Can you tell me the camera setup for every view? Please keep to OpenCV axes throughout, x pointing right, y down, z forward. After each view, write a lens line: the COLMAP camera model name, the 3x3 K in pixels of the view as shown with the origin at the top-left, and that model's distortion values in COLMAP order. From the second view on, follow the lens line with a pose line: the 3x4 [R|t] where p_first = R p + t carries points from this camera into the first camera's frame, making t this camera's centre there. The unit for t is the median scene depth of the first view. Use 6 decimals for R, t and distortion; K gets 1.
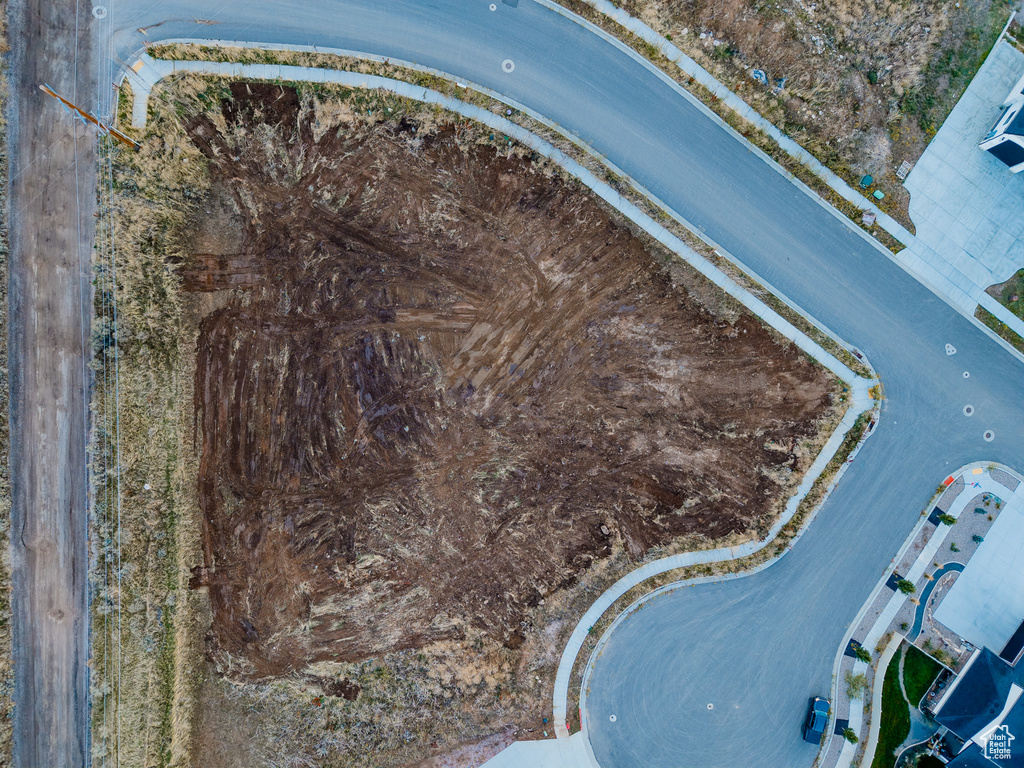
lens RADIAL K [[714.0, 0, 512.0], [0, 714.0, 384.0], [0, 0, 1]] dist [0.008547, -0.002129]
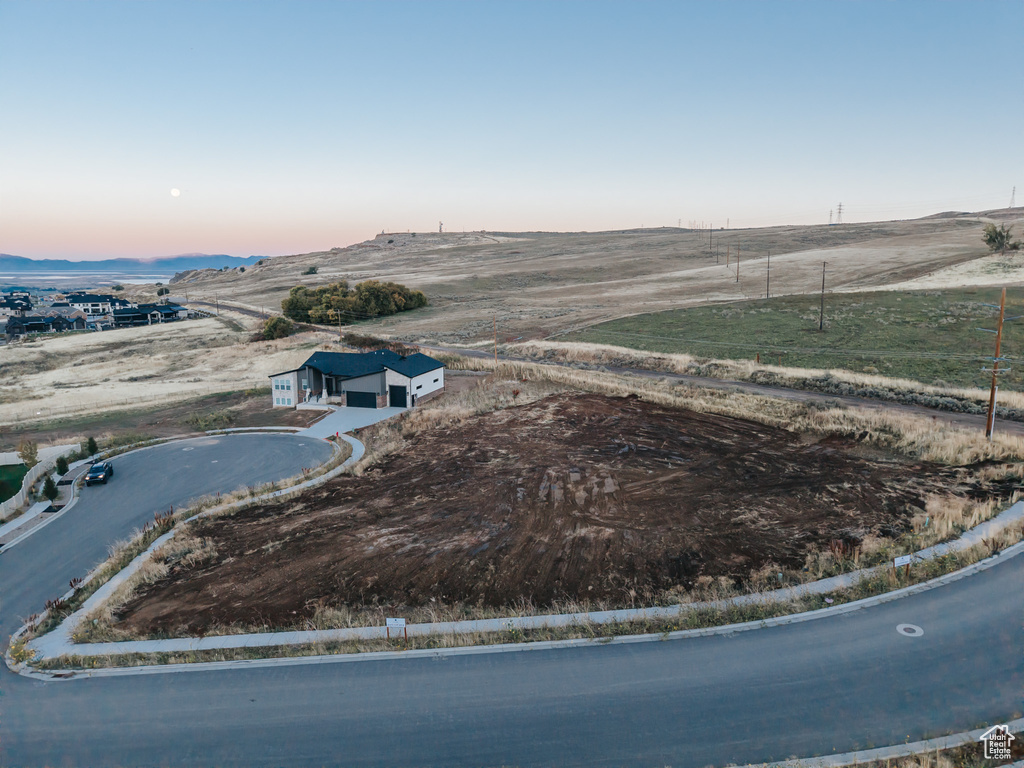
lens RADIAL K [[669.8, 0, 512.0], [0, 669.8, 384.0], [0, 0, 1]] dist [0.003721, 0.000479]
pose [[-0.817895, 0.080469, -0.569713, 0.504986], [-0.574206, -0.177048, 0.799338, -0.632189], [-0.036545, 0.980907, 0.191012, 0.715896]]
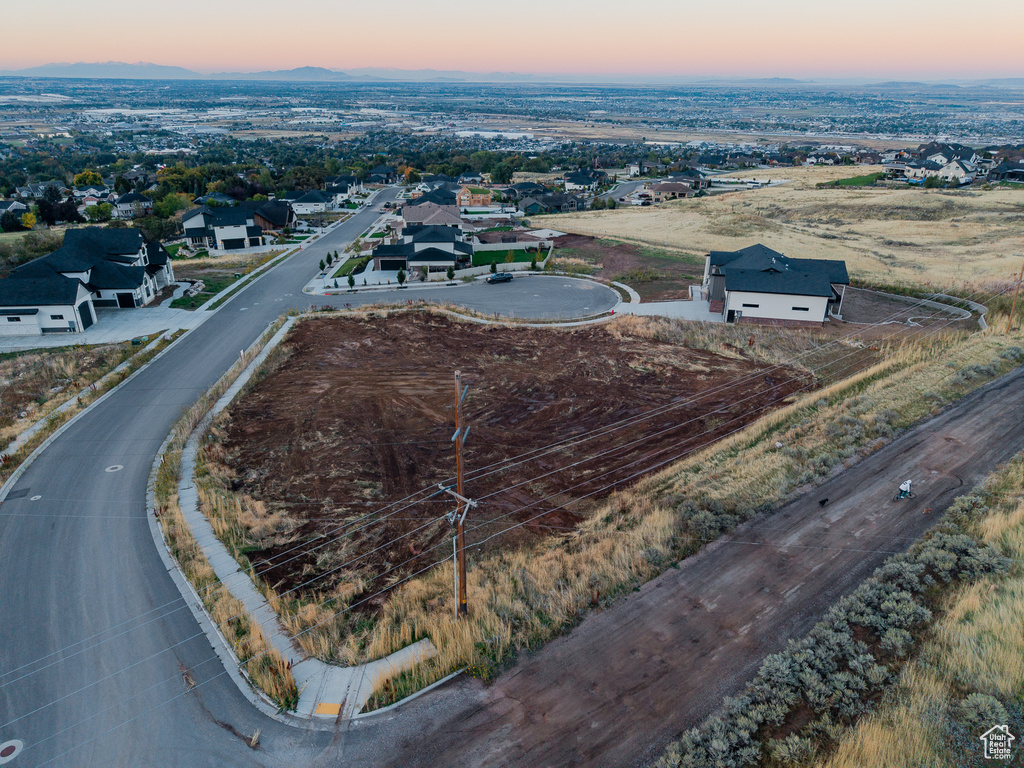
lens RADIAL K [[668.3, 0, 542.3], [0, 668.3, 384.3], [0, 0, 1]] dist [0.051814, -0.086138]
pose [[-0.679540, -0.332065, 0.654185, -0.788703], [0.733632, -0.303792, 0.607860, -0.508850], [-0.003113, 0.892997, 0.450053, 0.552432]]
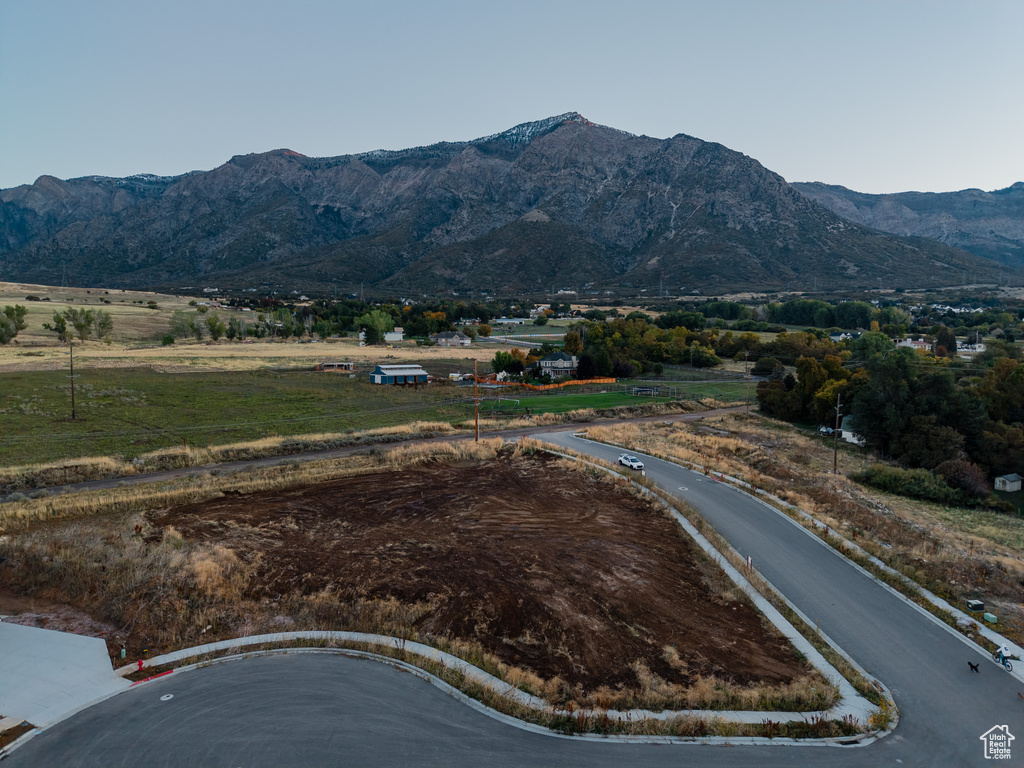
lens RADIAL K [[697.6, 0, 487.9], [0, 697.6, 374.2], [0, 0, 1]] dist [0.000787, -0.000039]
pose [[0.602736, 0.005339, -0.797923, 0.810748], [-0.797840, -0.011873, -0.602753, 0.643601], [-0.012691, 0.999915, -0.002897, 0.771600]]
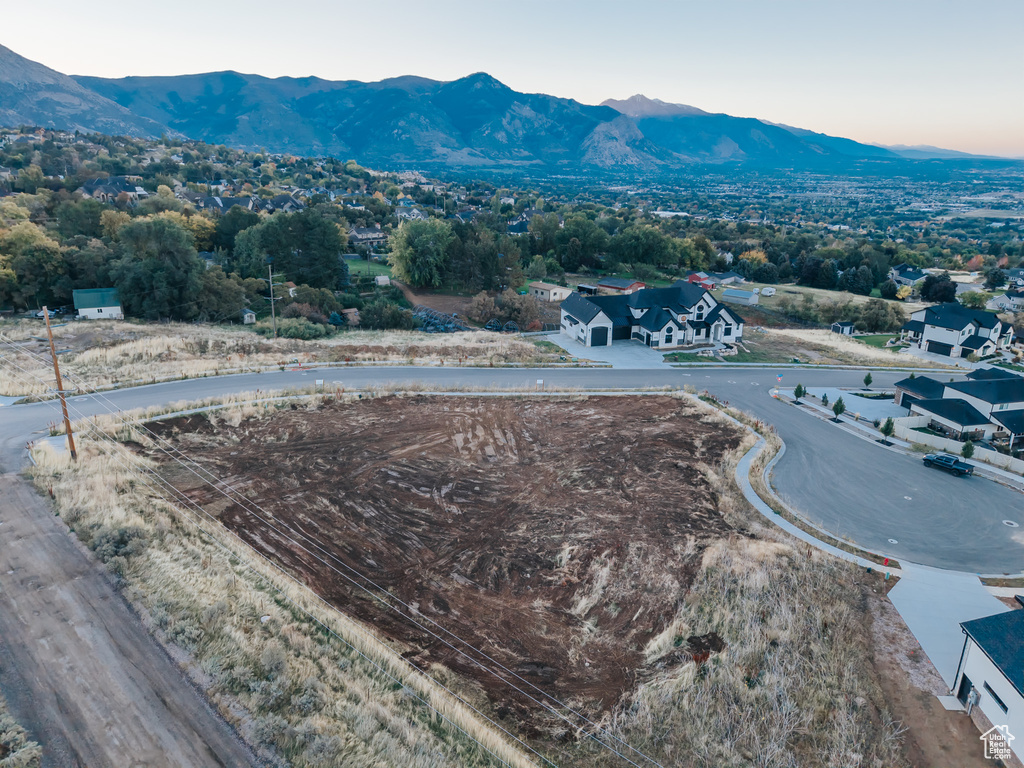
lens RADIAL K [[706.2, 0, 524.8], [0, 706.2, 383.3], [0, 0, 1]] dist [0.005704, -0.002531]
pose [[0.643359, -0.252810, 0.722618, -0.737841], [0.764853, 0.171556, -0.620942, 0.658764], [0.033010, 0.952185, 0.303734, 0.585688]]
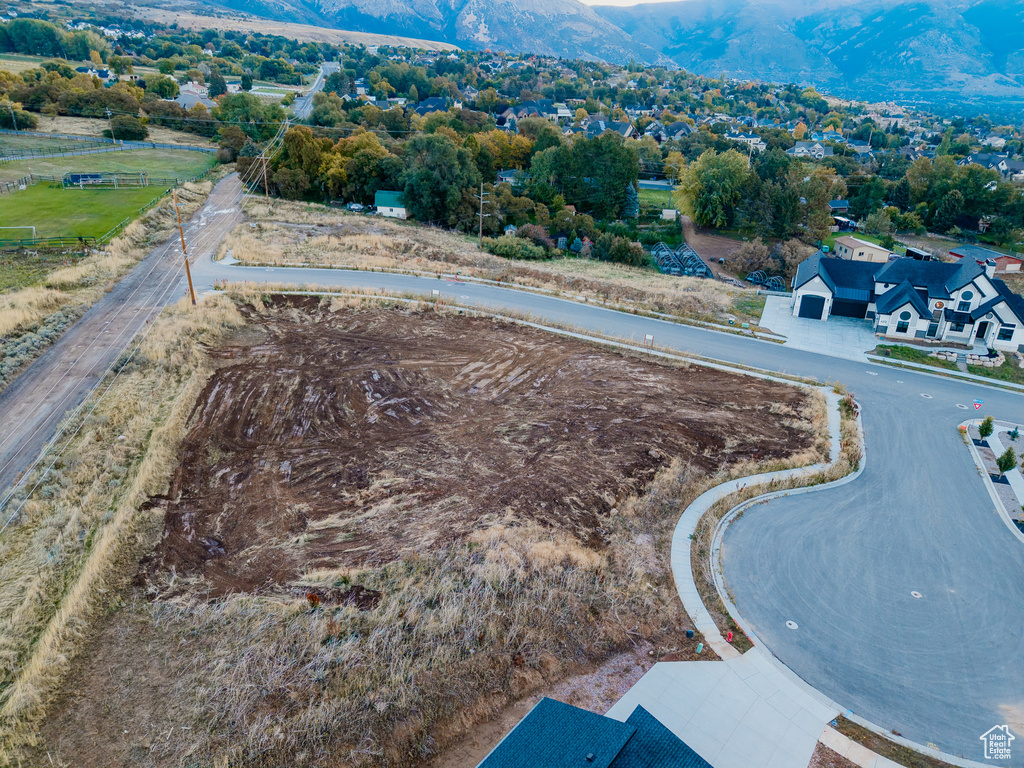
lens RADIAL K [[714.0, 0, 512.0], [0, 714.0, 384.0], [0, 0, 1]] dist [0.008547, -0.002129]
pose [[0.976520, -0.093169, 0.194238, -0.207569], [0.214918, 0.359360, -0.908114, 0.955403], [0.014806, 0.928536, 0.370946, 0.607022]]
